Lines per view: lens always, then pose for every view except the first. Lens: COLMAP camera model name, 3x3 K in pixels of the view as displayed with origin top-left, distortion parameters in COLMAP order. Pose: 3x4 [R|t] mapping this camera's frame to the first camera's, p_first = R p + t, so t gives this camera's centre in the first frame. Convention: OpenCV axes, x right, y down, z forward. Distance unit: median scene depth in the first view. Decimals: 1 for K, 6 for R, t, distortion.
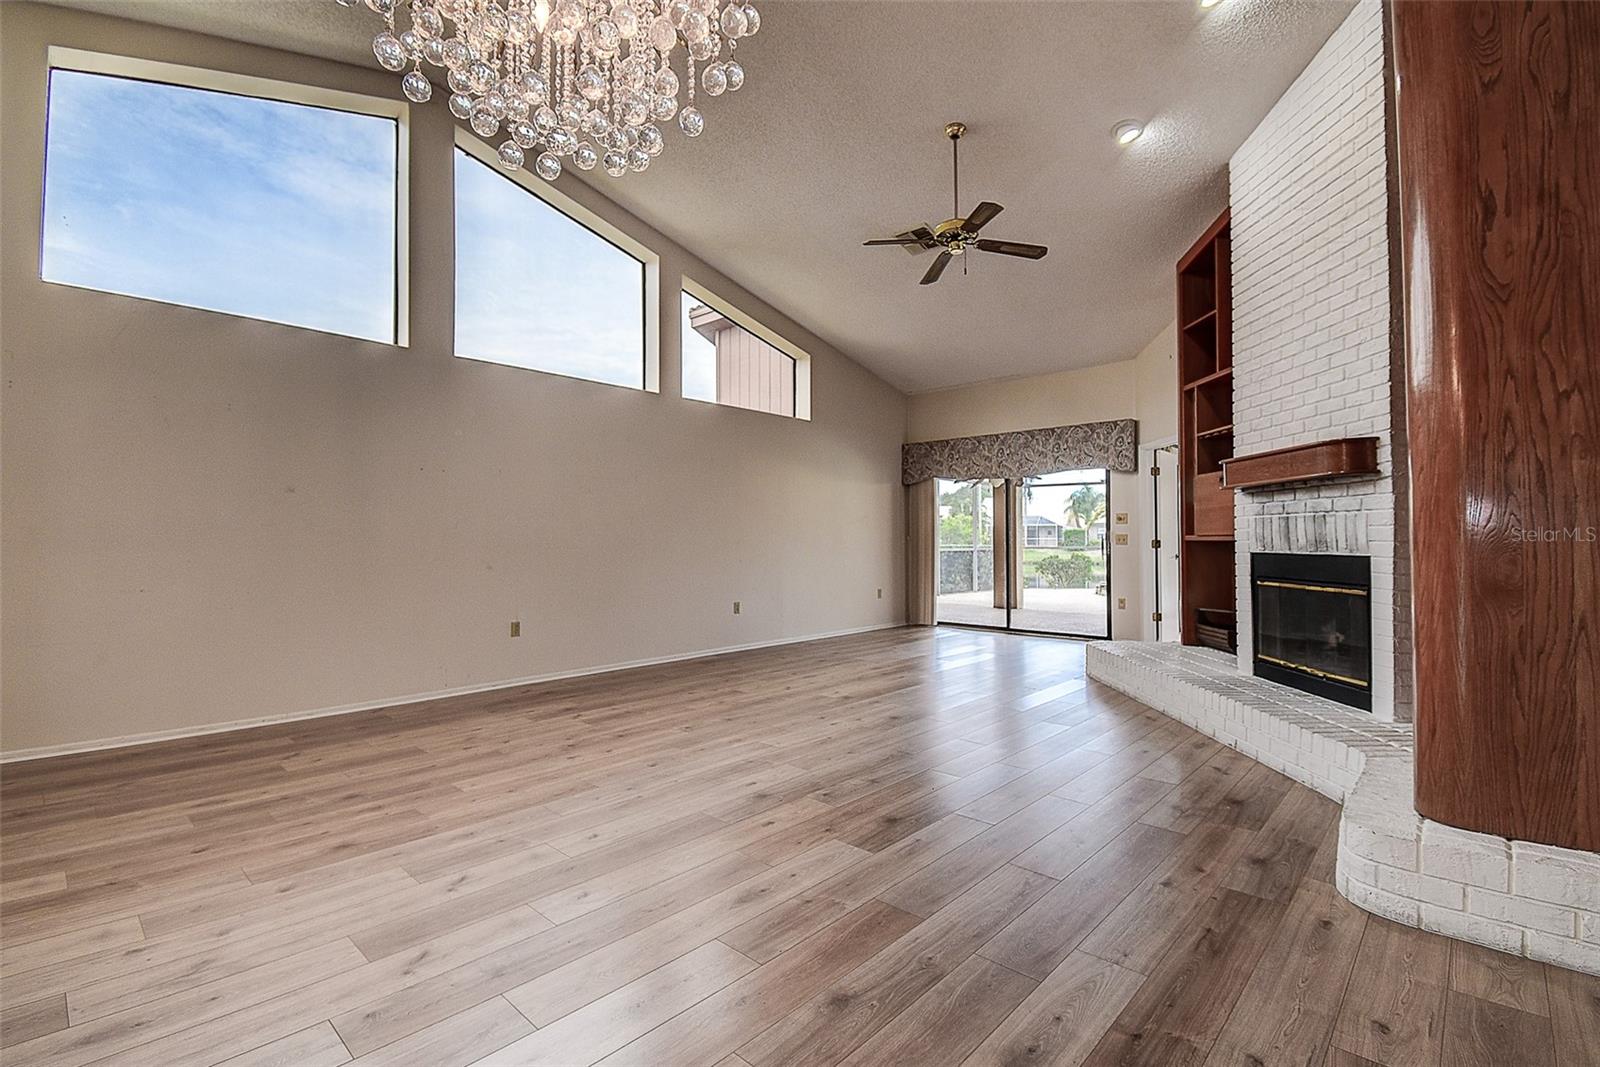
lens RADIAL K [[717.5, 0, 787.0], [0, 717.5, 537.1], [0, 0, 1]] dist [0.031637, -0.025172]
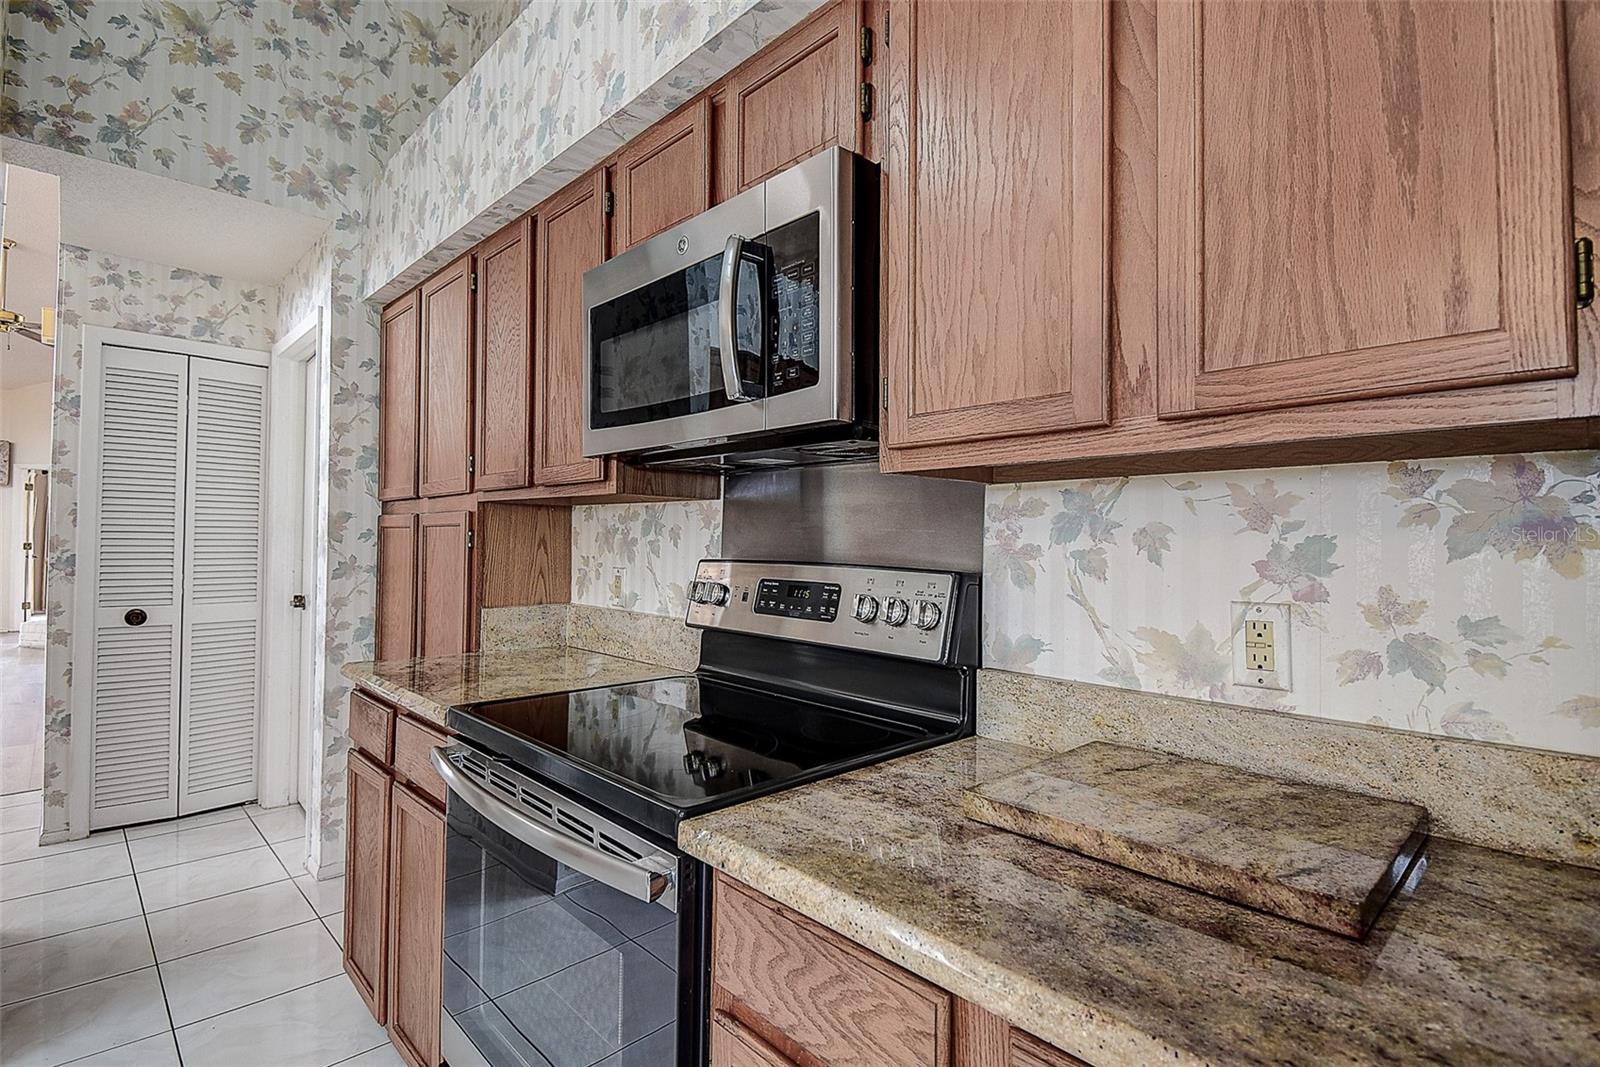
lens RADIAL K [[754.7, 0, 802.4], [0, 754.7, 530.3], [0, 0, 1]] dist [0.035246, -0.028871]
pose [[0.025880, 0.021575, 0.999432, -1.367224], [-0.016353, 0.999642, -0.021156, -0.021666], [-0.999531, -0.015796, 0.026224, -0.640123]]
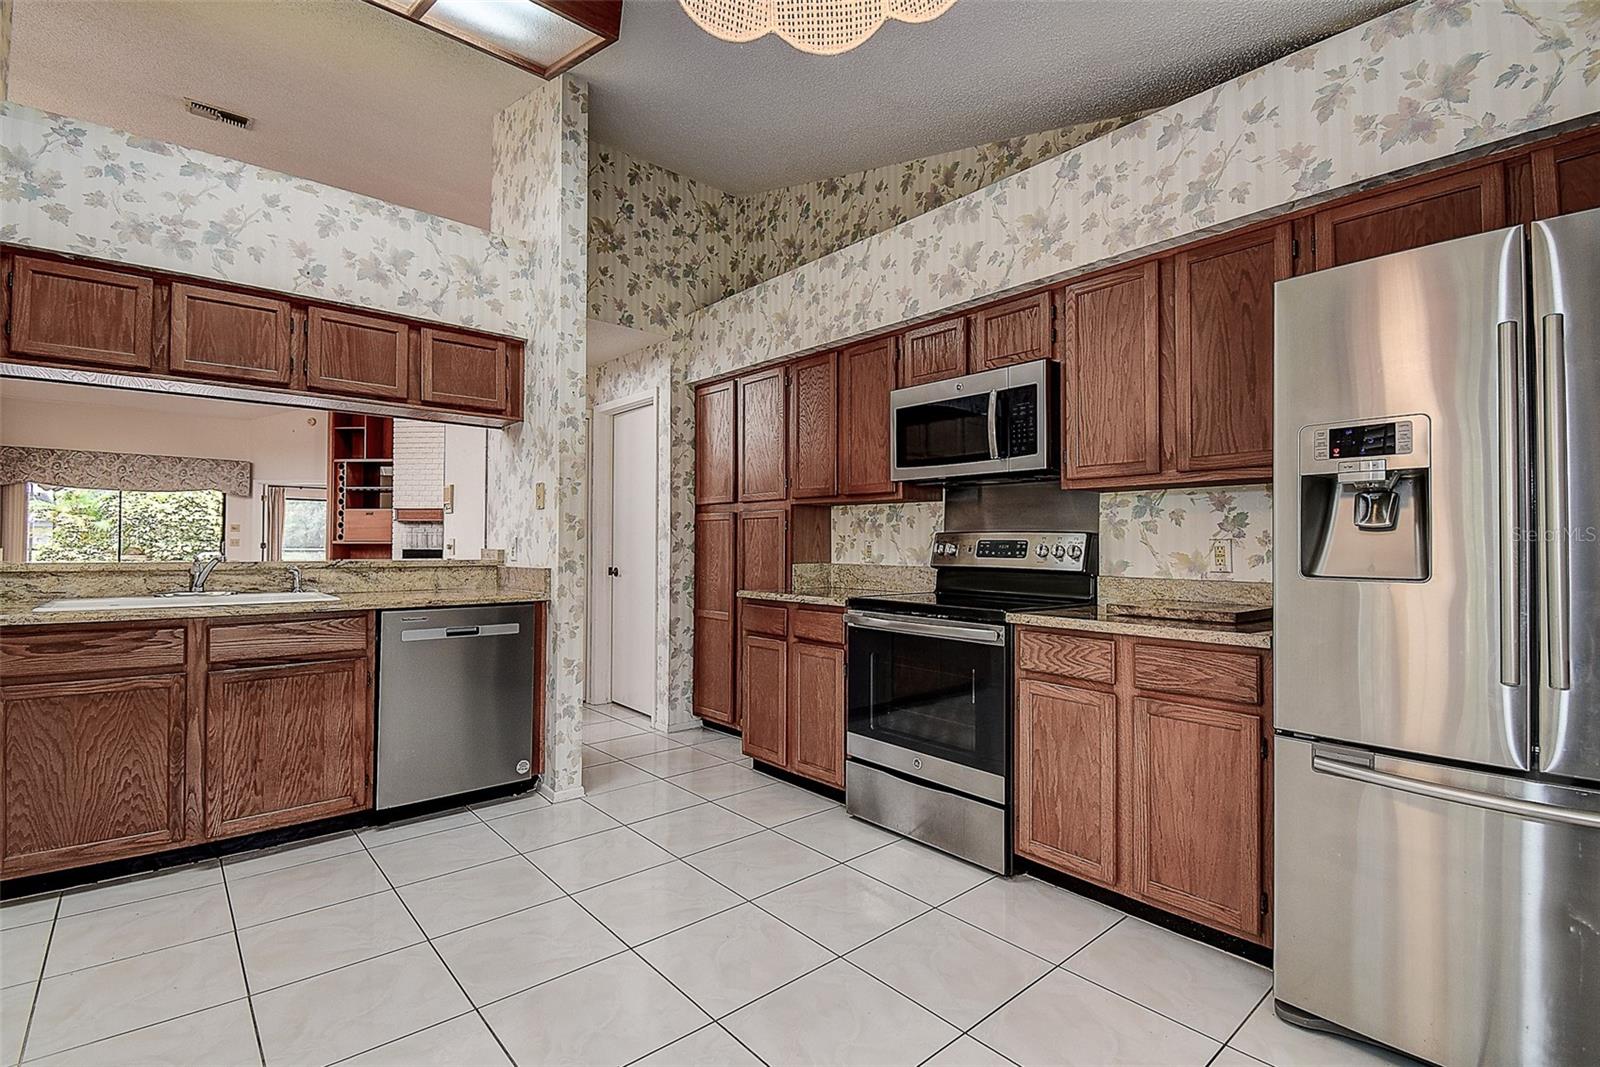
lens RADIAL K [[732.0, 0, 800.0], [0, 732.0, 533.5], [0, 0, 1]] dist [0.032672, -0.027648]
pose [[0.081887, 0.019641, 0.996448, -1.765813], [-0.009388, 0.999777, -0.018935, 0.005201], [-0.996597, -0.007804, 0.082053, -0.480841]]
